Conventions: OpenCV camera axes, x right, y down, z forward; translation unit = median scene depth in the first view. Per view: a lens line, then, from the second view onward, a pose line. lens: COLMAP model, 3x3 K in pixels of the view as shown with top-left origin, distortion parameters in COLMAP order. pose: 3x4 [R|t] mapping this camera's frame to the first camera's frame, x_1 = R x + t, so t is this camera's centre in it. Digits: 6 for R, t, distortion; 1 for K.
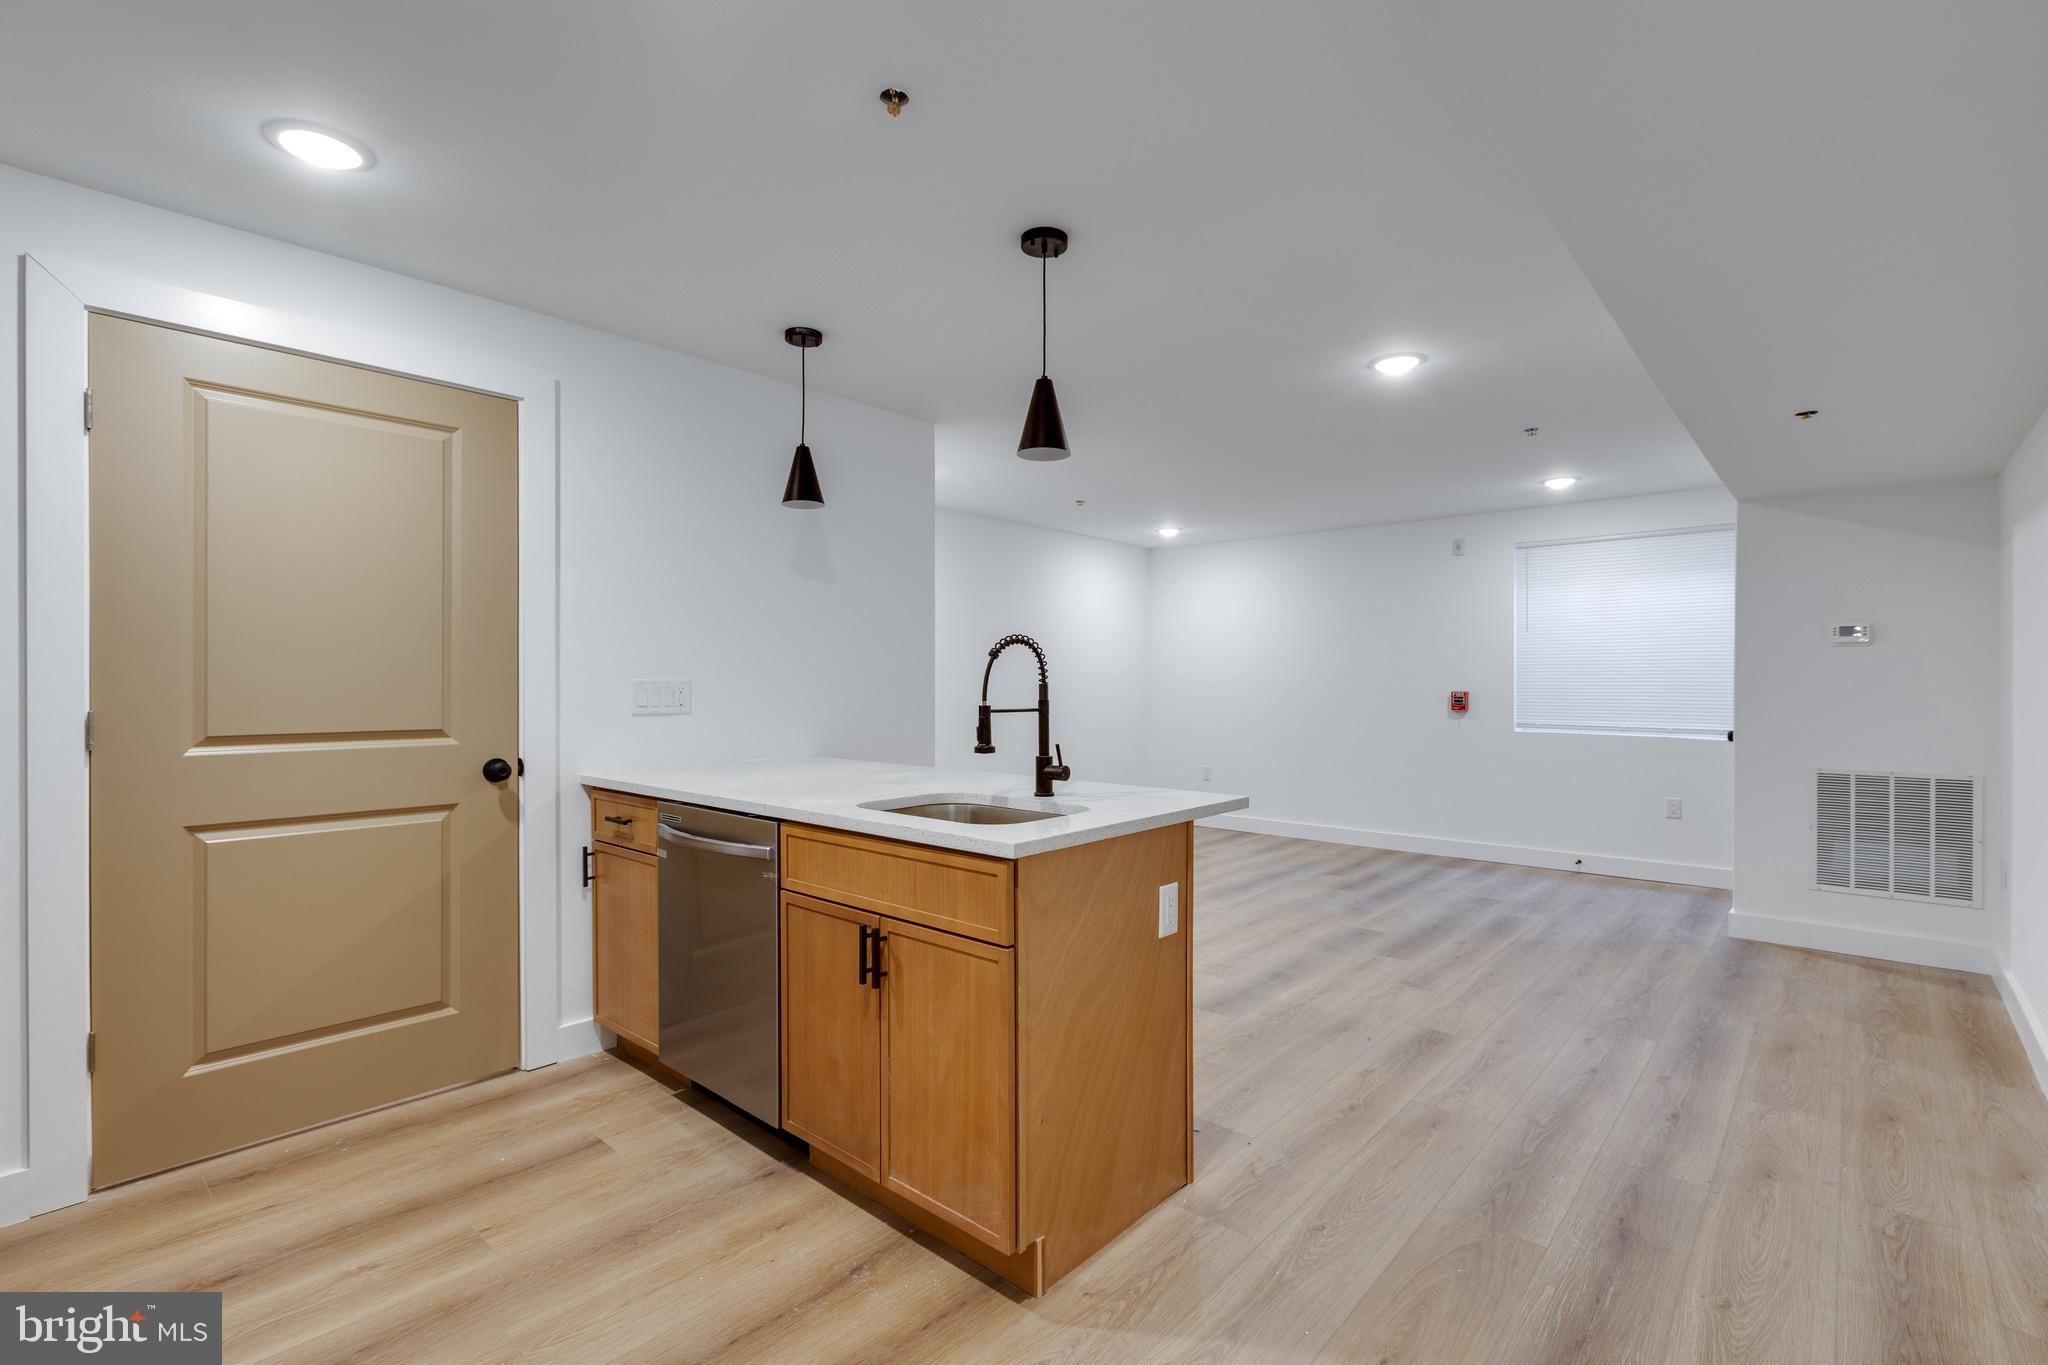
lens RADIAL K [[927.3, 0, 1028.6], [0, 927.3, 686.1], [0, 0, 1]] dist [-0.005331, -0.000363]
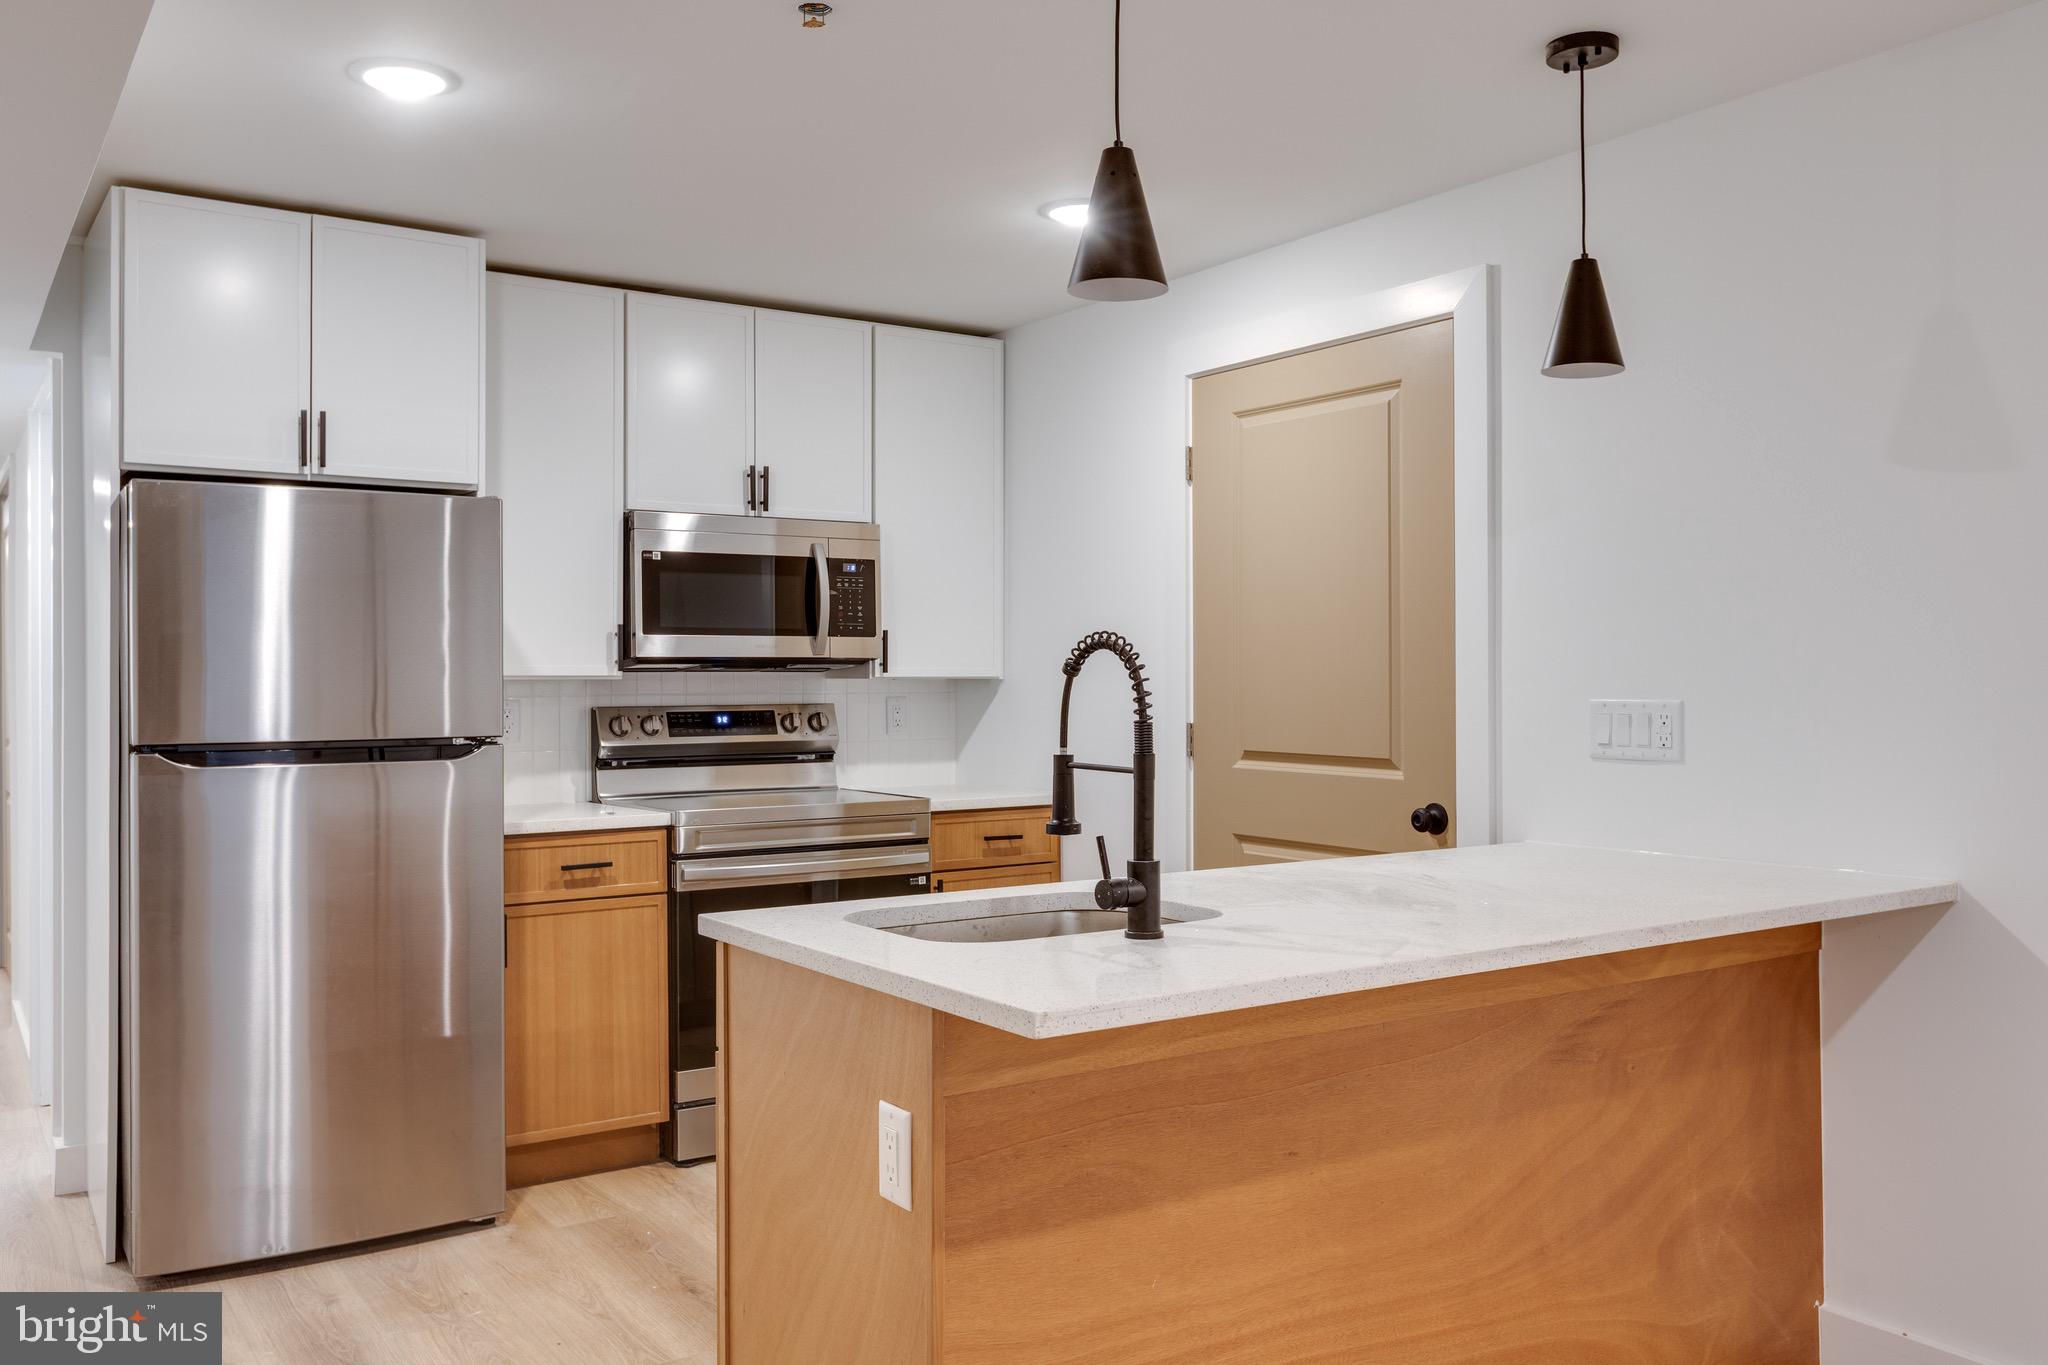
lens RADIAL K [[1613.0, 0, 1026.4], [0, 1613.0, 675.8], [0, 0, 1]] dist [0.009298, 0.000872]
pose [[-0.225707, -0.001449, -0.974194, 0.939446], [-0.002807, 0.999996, -0.000837, -0.028205], [0.974191, 0.002546, -0.225710, 1.165730]]
